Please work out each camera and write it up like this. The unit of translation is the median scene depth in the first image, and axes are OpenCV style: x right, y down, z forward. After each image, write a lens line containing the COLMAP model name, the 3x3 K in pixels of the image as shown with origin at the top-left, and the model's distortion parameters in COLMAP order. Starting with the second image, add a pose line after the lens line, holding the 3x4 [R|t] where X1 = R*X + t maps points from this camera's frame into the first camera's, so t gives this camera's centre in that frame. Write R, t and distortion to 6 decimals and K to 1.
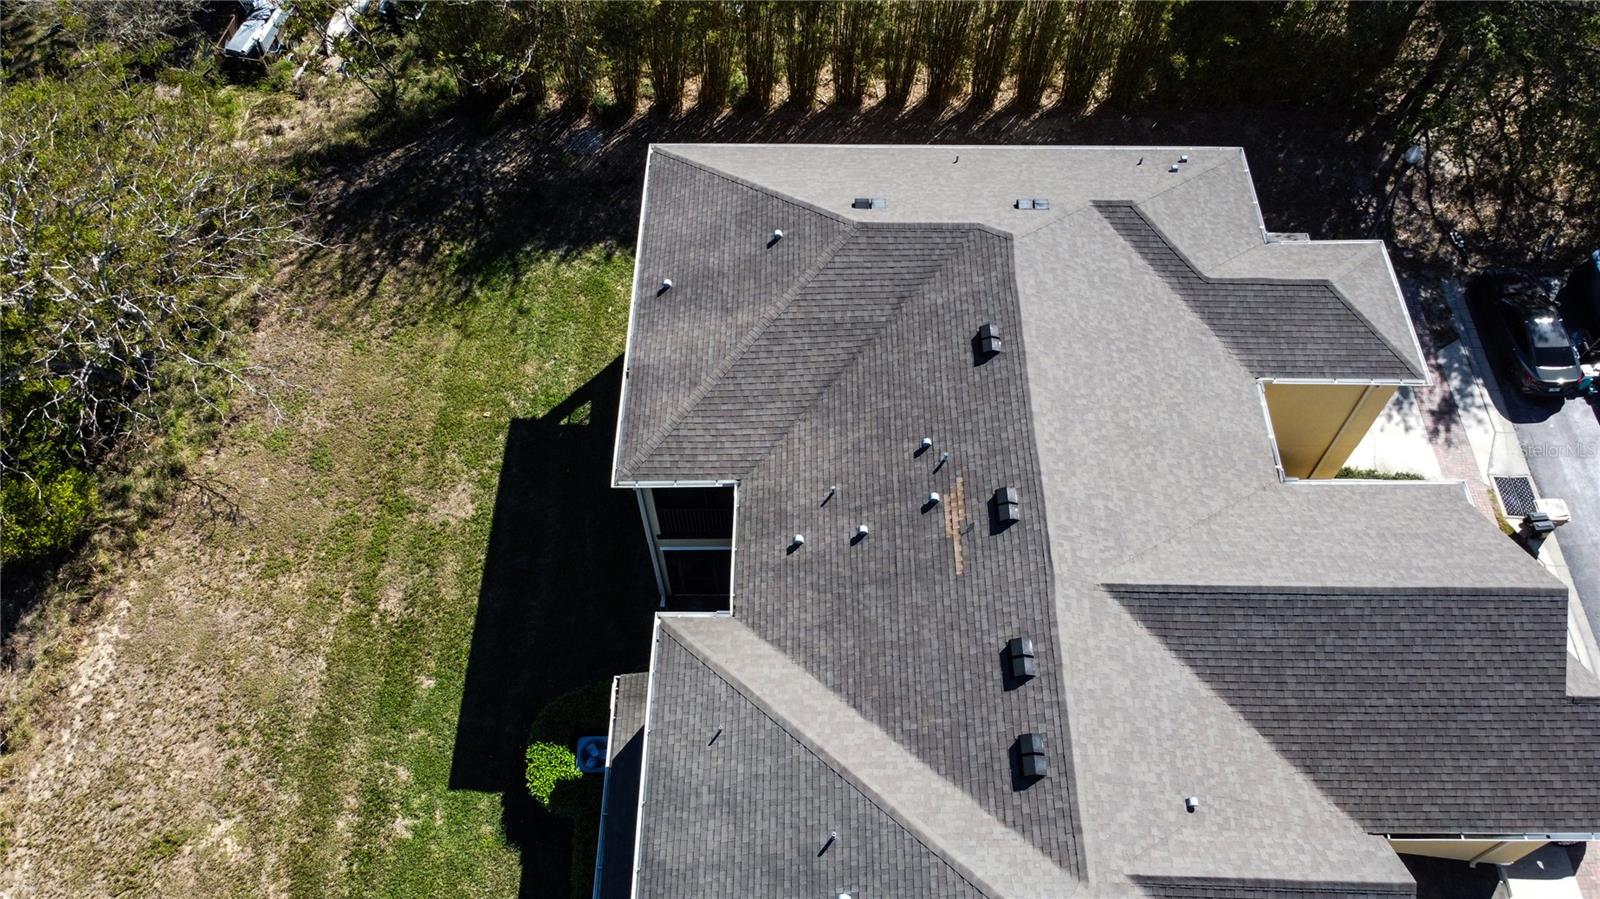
lens RADIAL K [[1208.1, 0, 800.0], [0, 1208.1, 449.5], [0, 0, 1]] dist [0.005919, -0.013379]
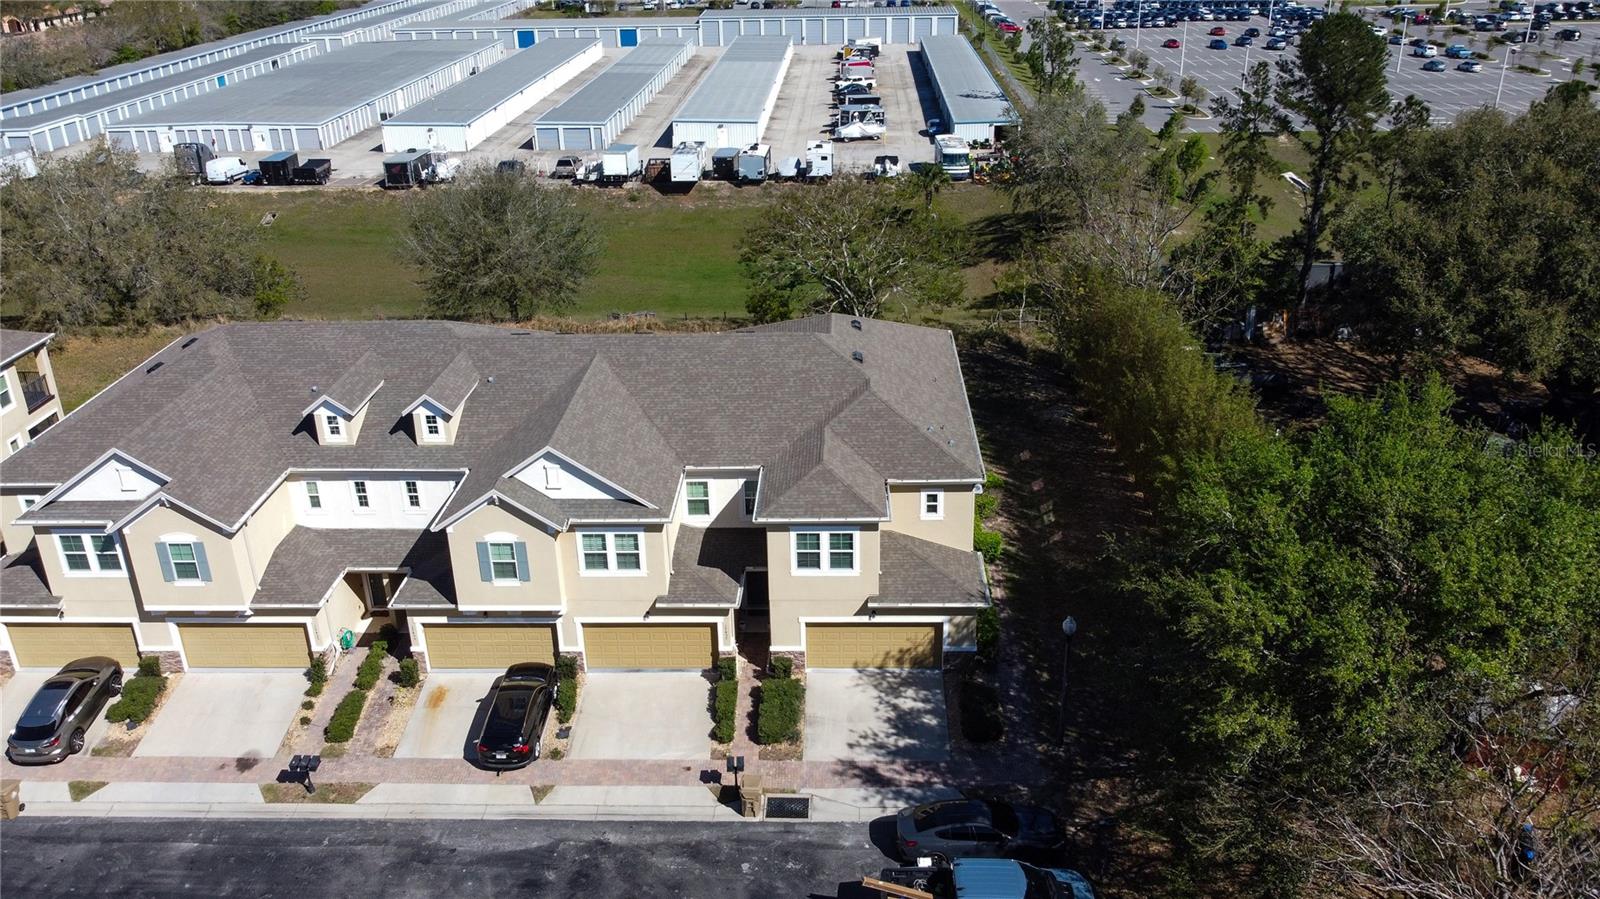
lens RADIAL K [[1246.9, 0, 800.2], [0, 1246.9, 442.0], [0, 0, 1]] dist [0.003517, -0.007641]
pose [[-0.023954, 0.409611, -0.911946, 1.607742], [-0.822687, 0.510197, 0.250770, -0.453182], [0.567990, 0.756252, 0.324760, 0.434663]]
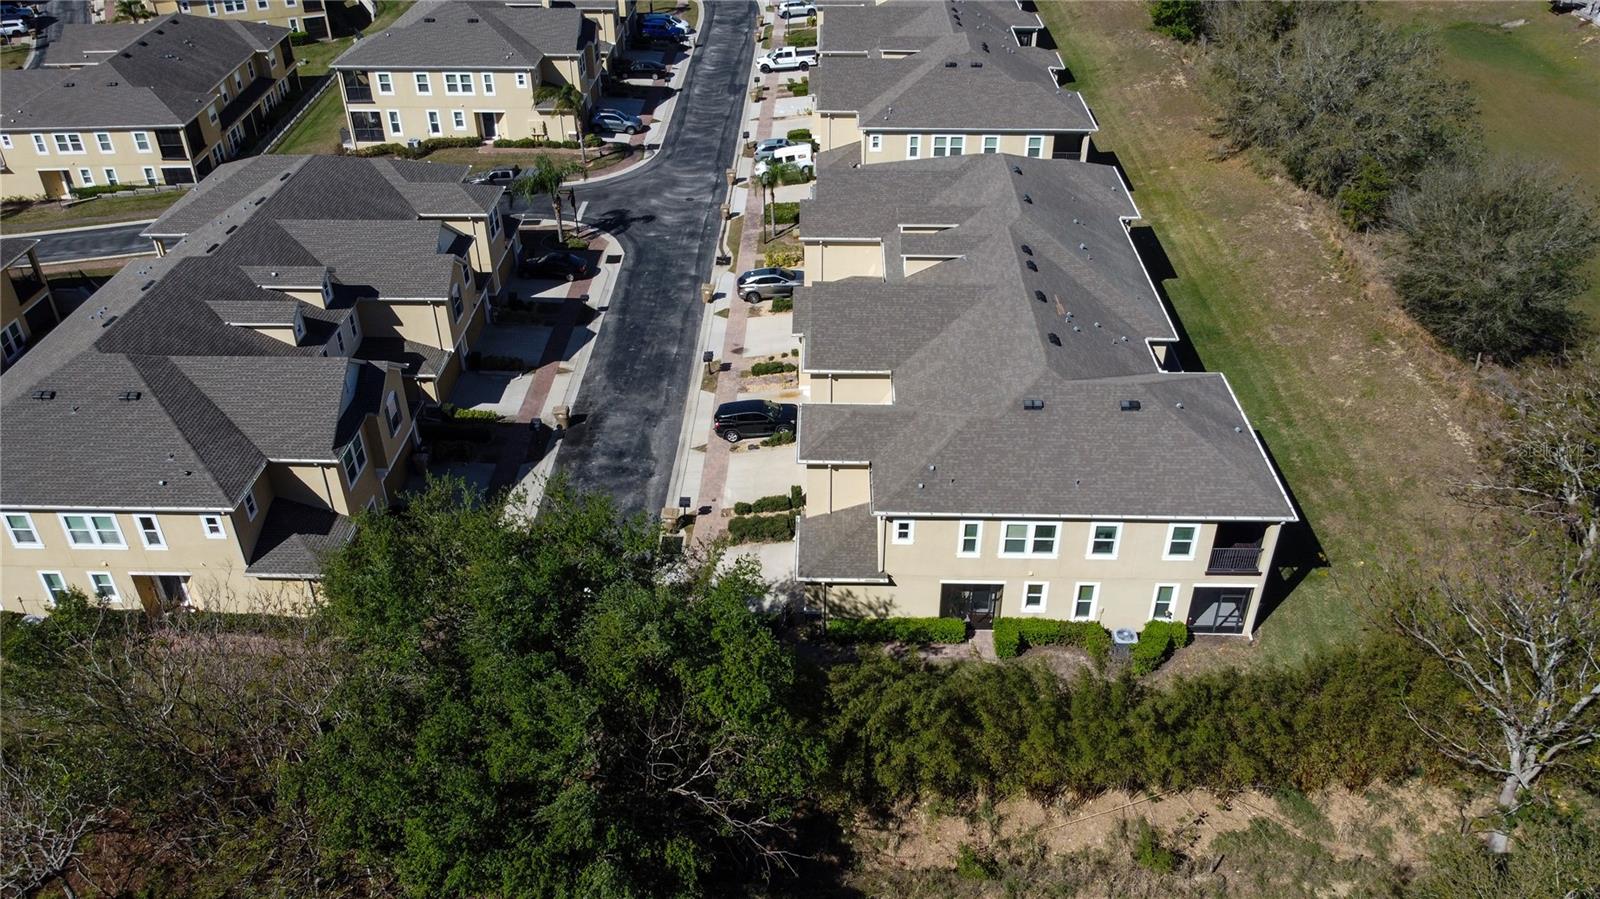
lens RADIAL K [[1246.9, 0, 800.2], [0, 1246.9, 442.0], [0, 0, 1]] dist [0.003517, -0.007641]
pose [[-0.999819, -0.005680, 0.018147, 0.432901], [0.018126, 0.003741, 0.999829, -1.729801], [-0.005747, 0.999977, -0.003637, 0.949375]]
